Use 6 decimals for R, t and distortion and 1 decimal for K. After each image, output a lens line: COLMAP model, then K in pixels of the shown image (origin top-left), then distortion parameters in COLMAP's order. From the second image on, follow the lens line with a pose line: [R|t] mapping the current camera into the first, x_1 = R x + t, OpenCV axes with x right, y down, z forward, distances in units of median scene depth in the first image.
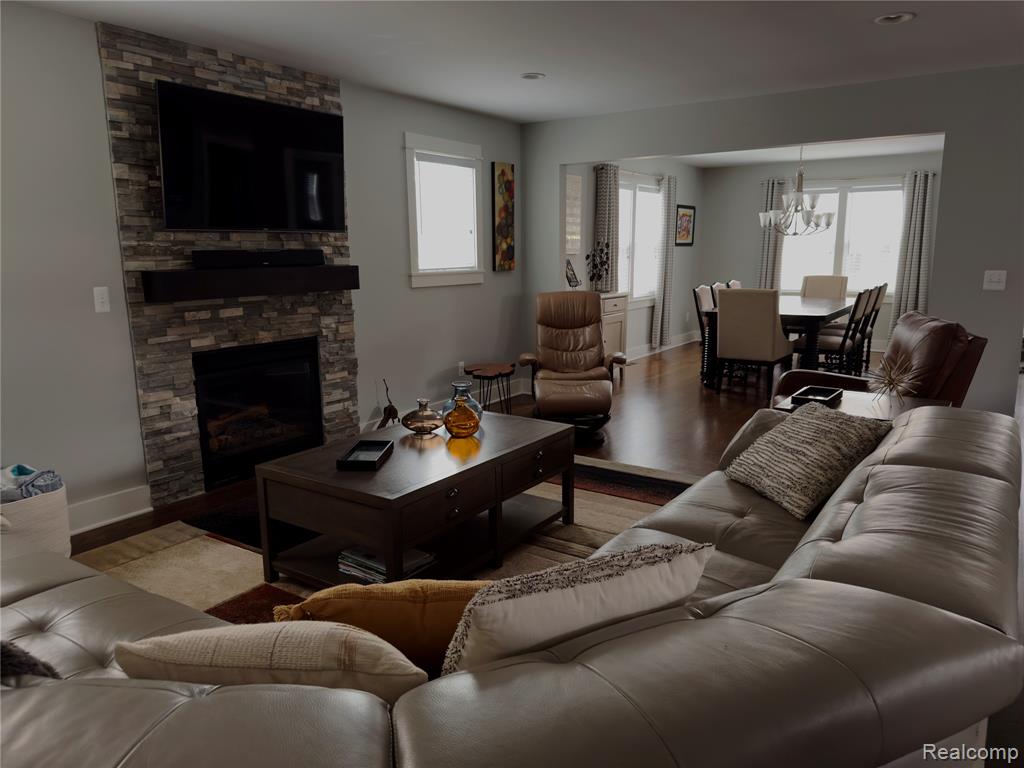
lens RADIAL K [[716.8, 0, 512.0], [0, 716.8, 384.0], [0, 0, 1]] dist [0.066632, -0.124947]
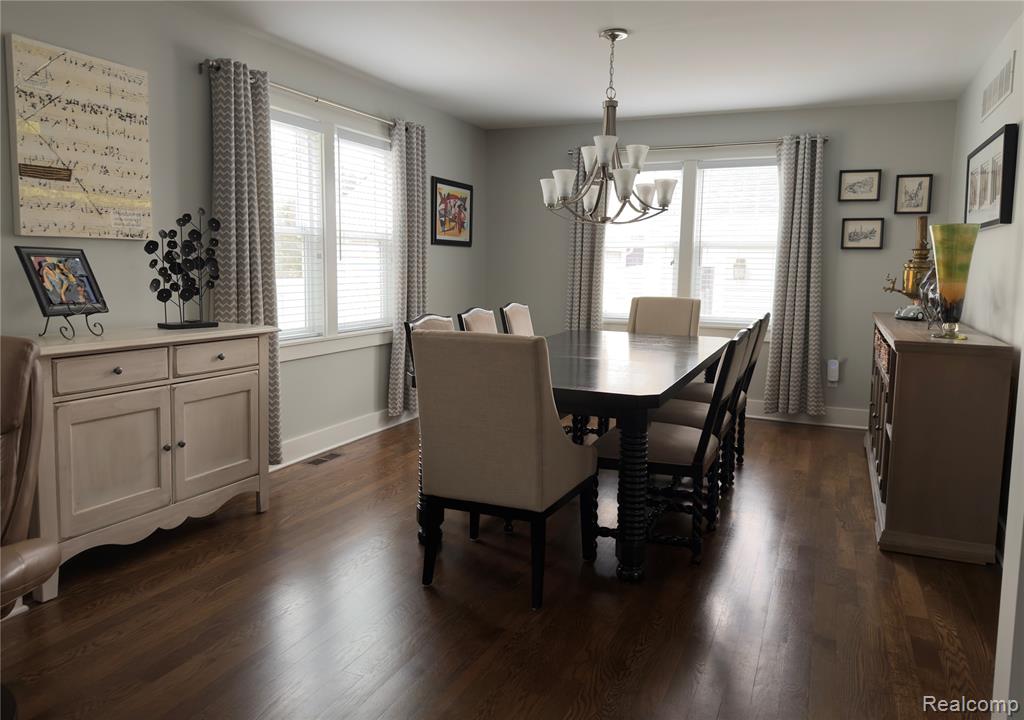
lens RADIAL K [[753.2, 0, 513.2], [0, 753.2, 324.1], [0, 0, 1]] dist [0.074363, -0.000137]
pose [[0.981266, 0.007832, 0.192498, 0.326458], [0.012119, 0.994685, -0.102246, -0.112679], [-0.192276, 0.102663, 0.975956, 0.716067]]
